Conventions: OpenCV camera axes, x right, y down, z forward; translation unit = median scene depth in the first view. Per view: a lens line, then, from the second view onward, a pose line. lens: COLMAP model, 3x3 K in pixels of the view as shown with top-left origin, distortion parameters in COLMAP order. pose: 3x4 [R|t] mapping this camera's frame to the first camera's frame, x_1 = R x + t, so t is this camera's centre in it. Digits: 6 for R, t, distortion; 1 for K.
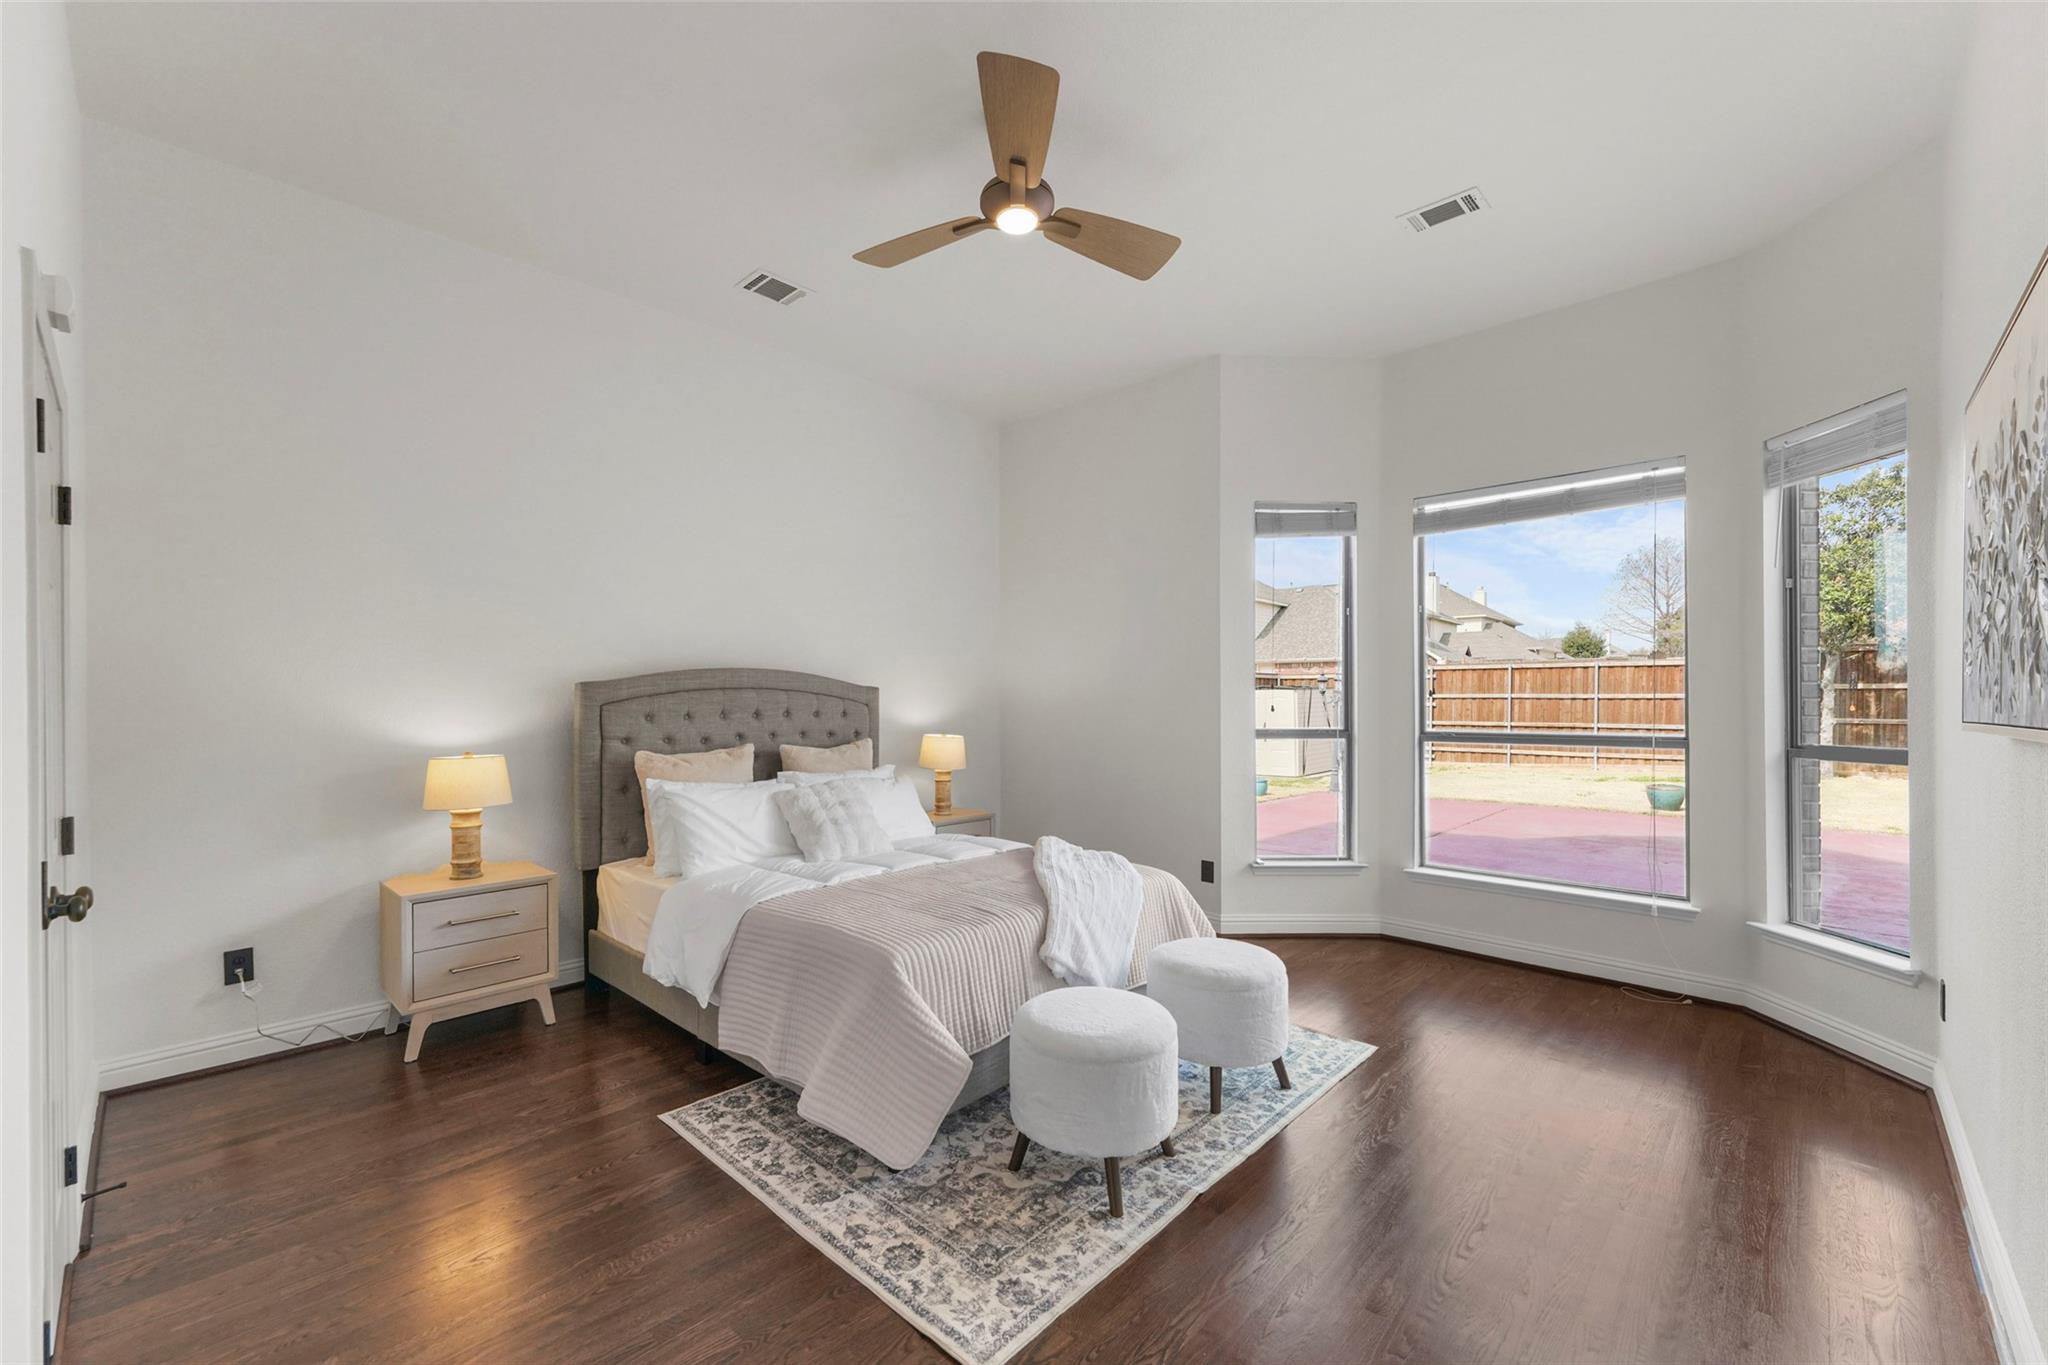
lens RADIAL K [[828.3, 0, 1022.8], [0, 828.3, 706.8], [0, 0, 1]] dist [0.000439, -0.000046]
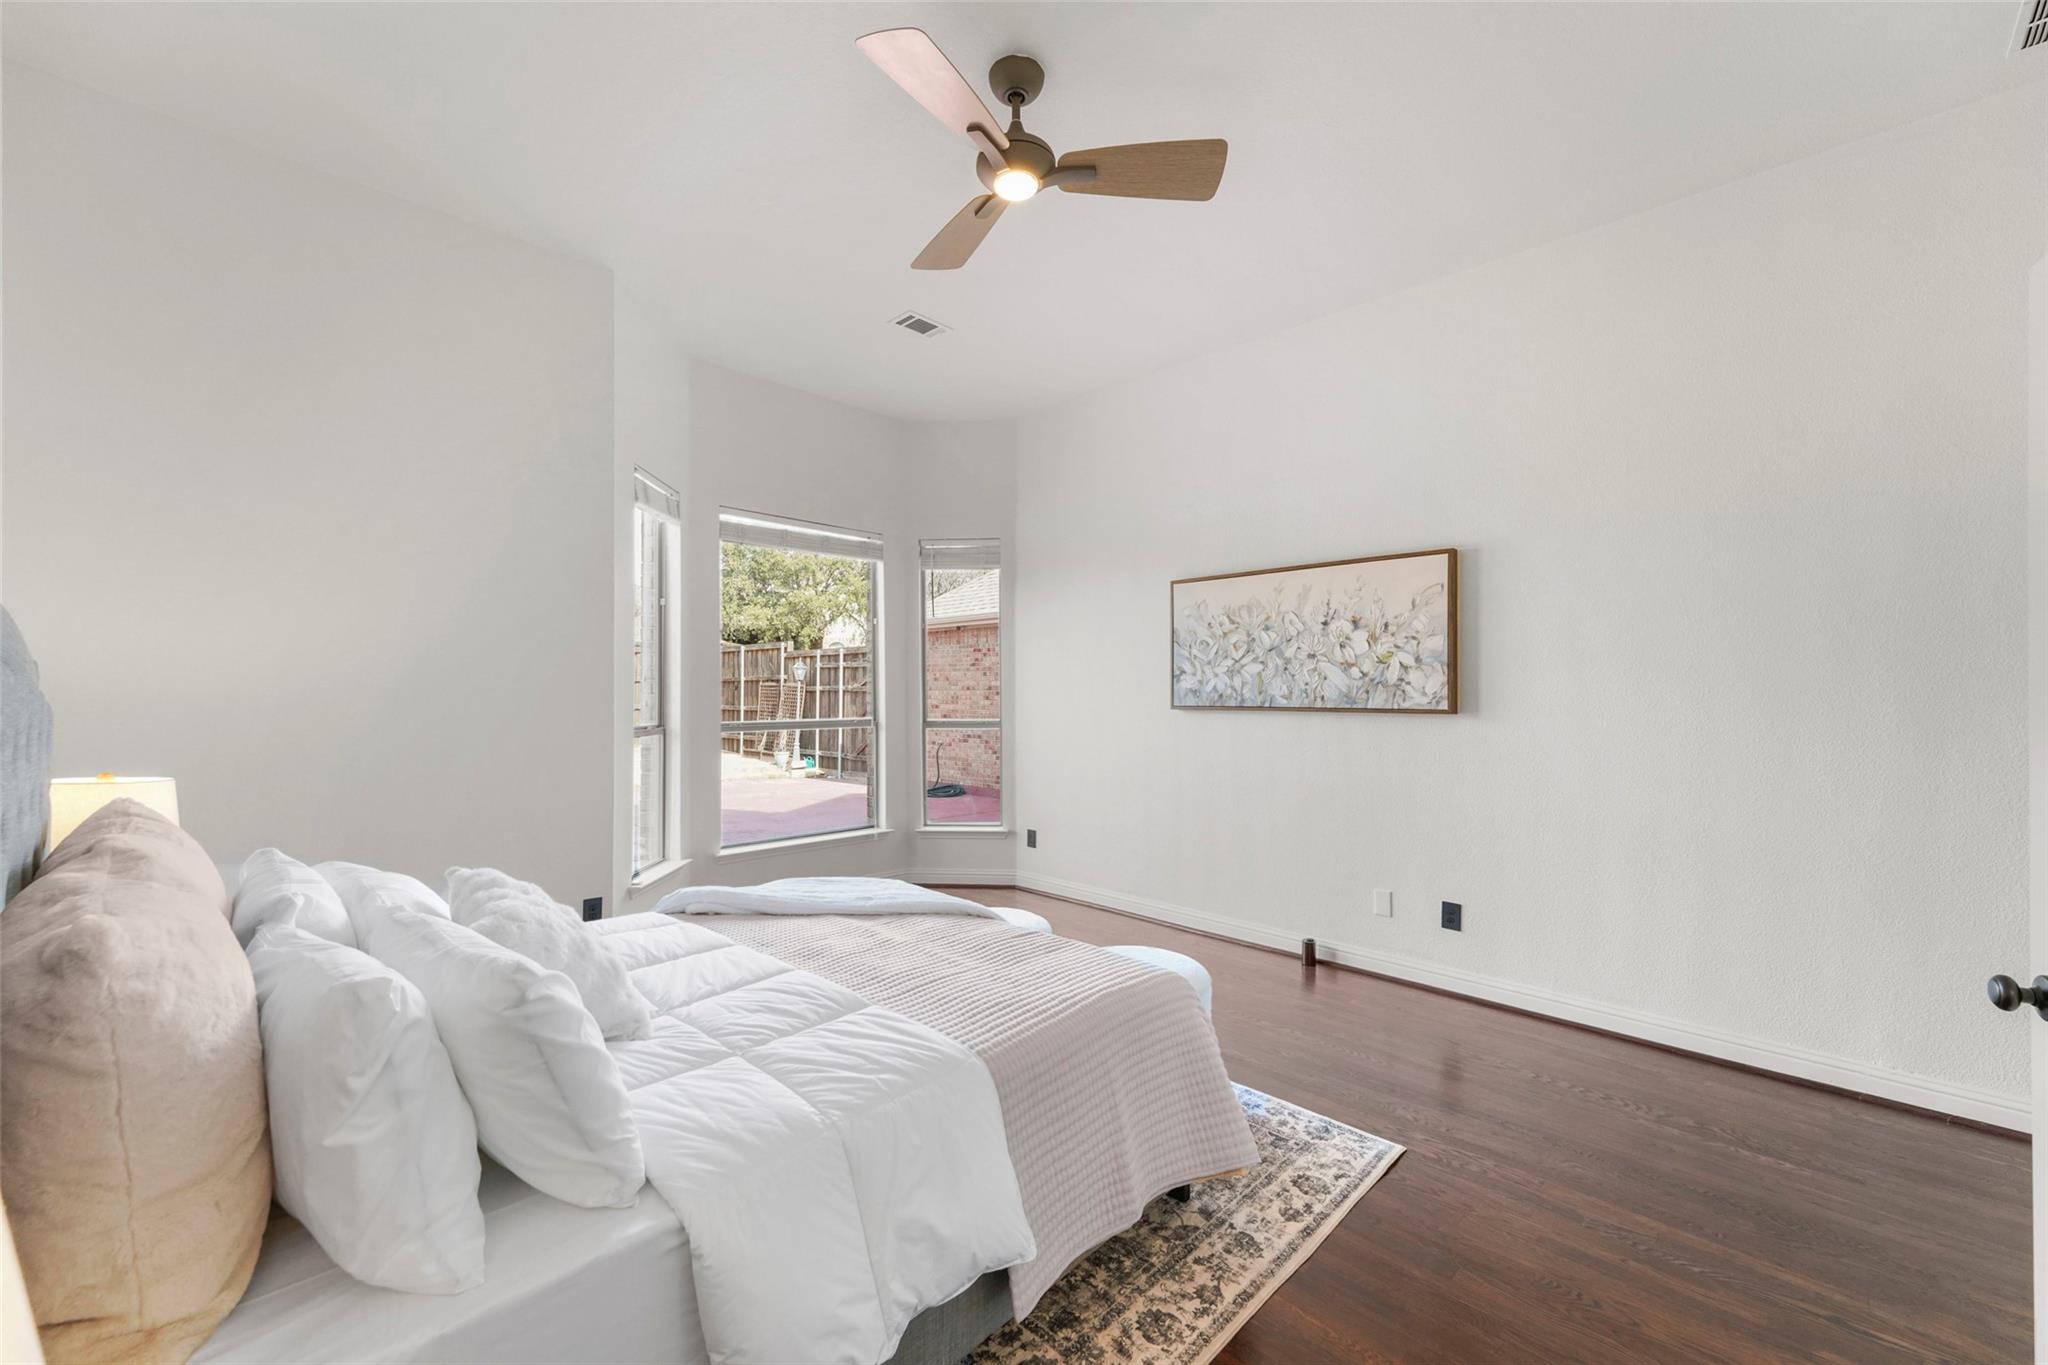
lens RADIAL K [[817.1, 0, 1006.9], [0, 817.1, 687.9], [0, 0, 1]] dist [0.020529, -0.000030]
pose [[0.023744, 0.007152, 0.999692, -0.979684], [0.001816, 0.999972, -0.007197, -0.015797], [-0.999716, 0.001986, 0.023730, 1.043147]]
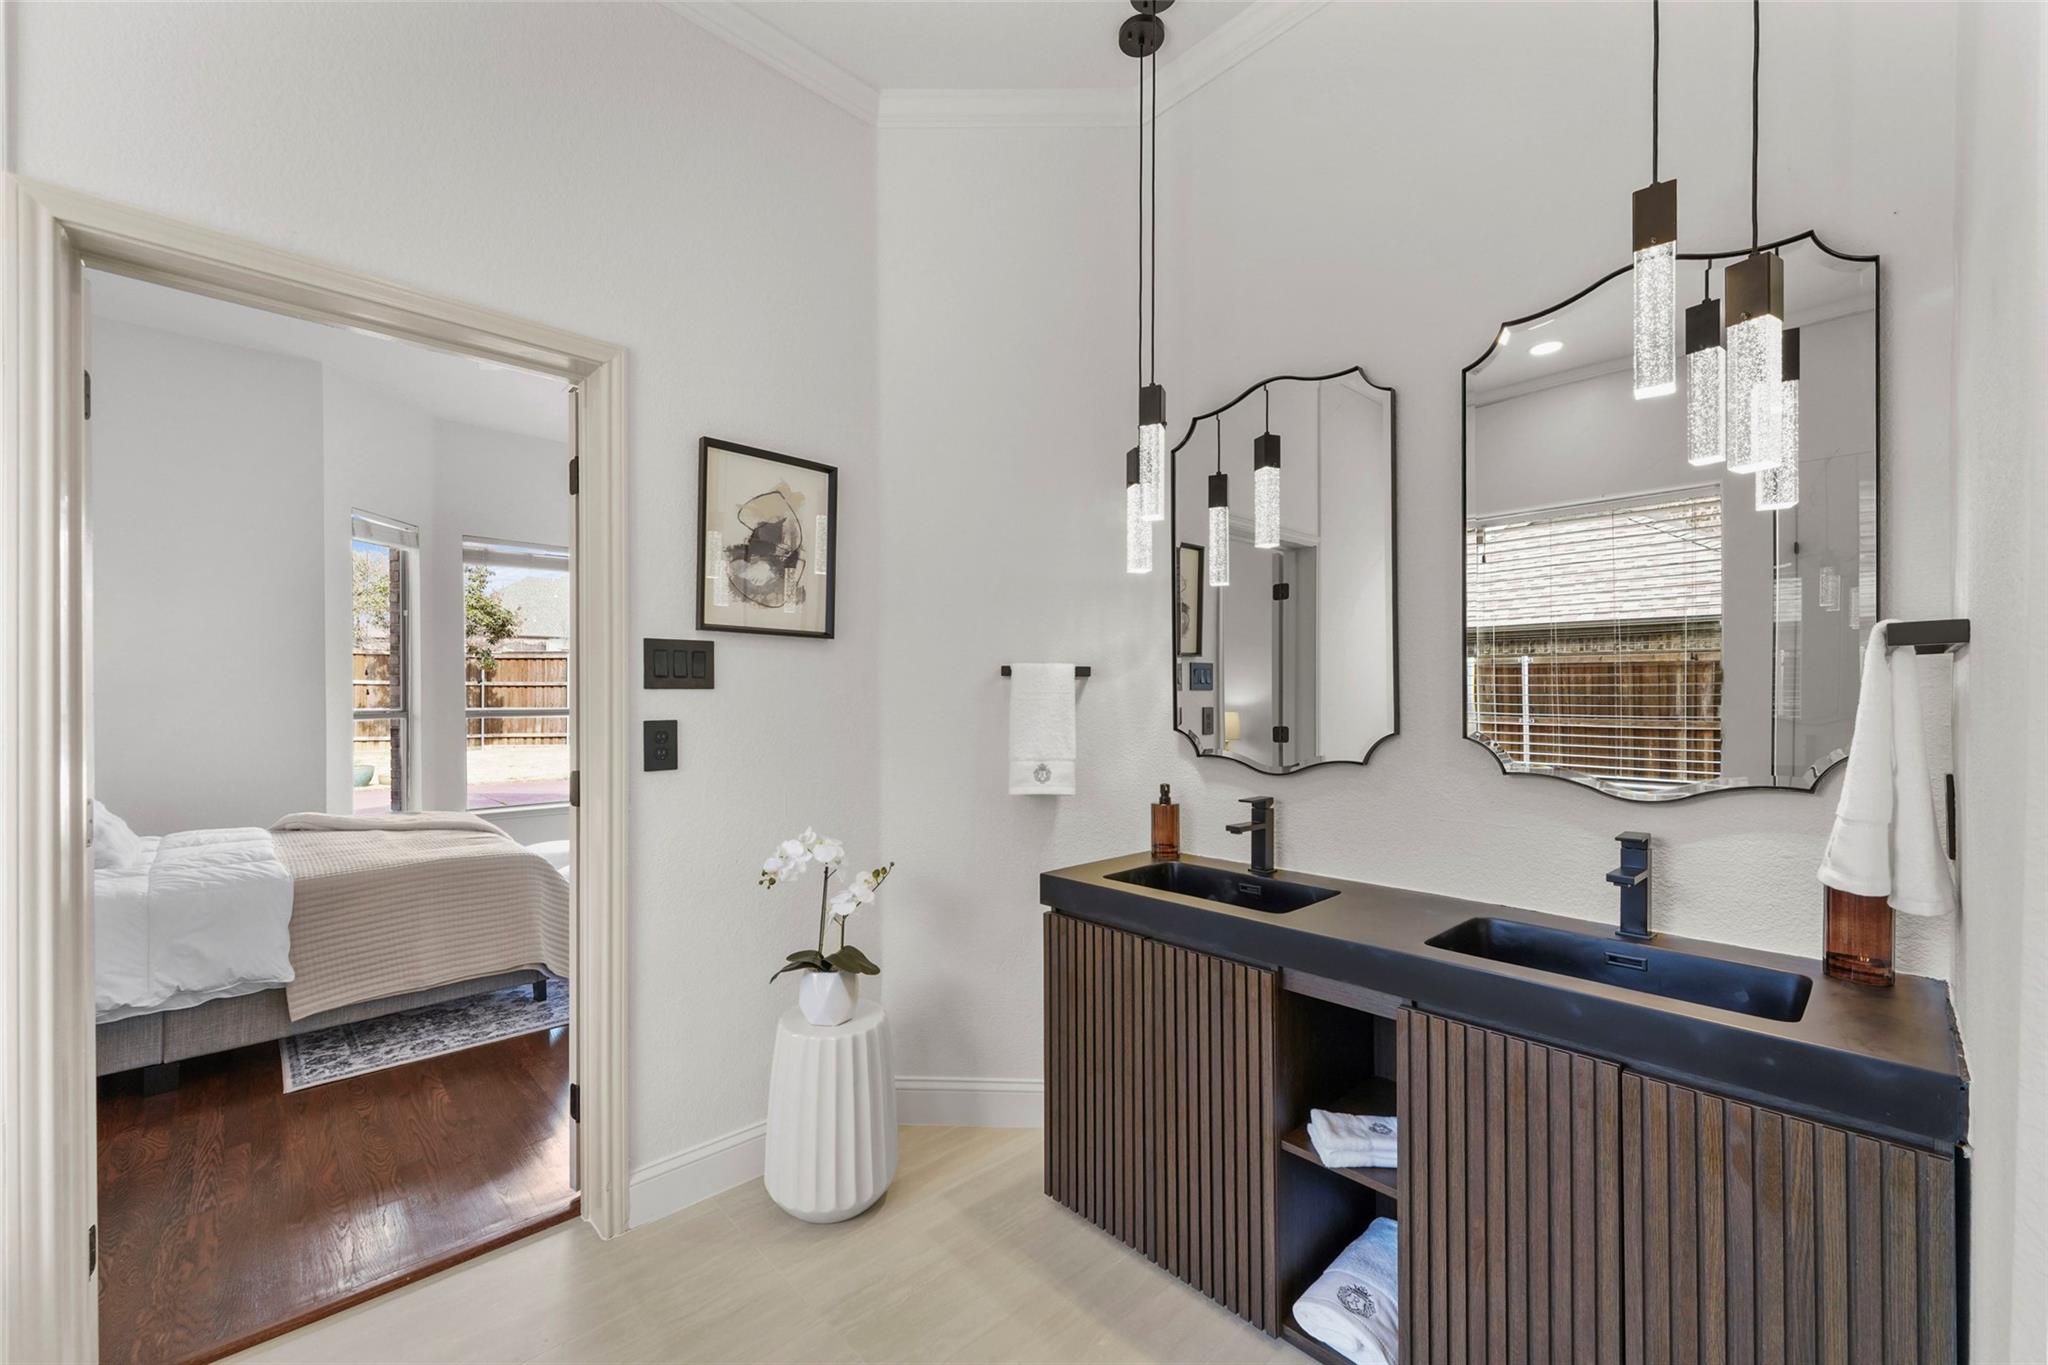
lens RADIAL K [[831.6, 0, 1024.0], [0, 831.6, 682.5], [0, 0, 1]] dist [0.000452, -0.000015]
pose [[0.038463, 0.018460, 0.999090, -1.416816], [0.007357, 0.999797, -0.018757, 0.028339], [-0.999233, 0.008072, 0.038319, 0.075736]]
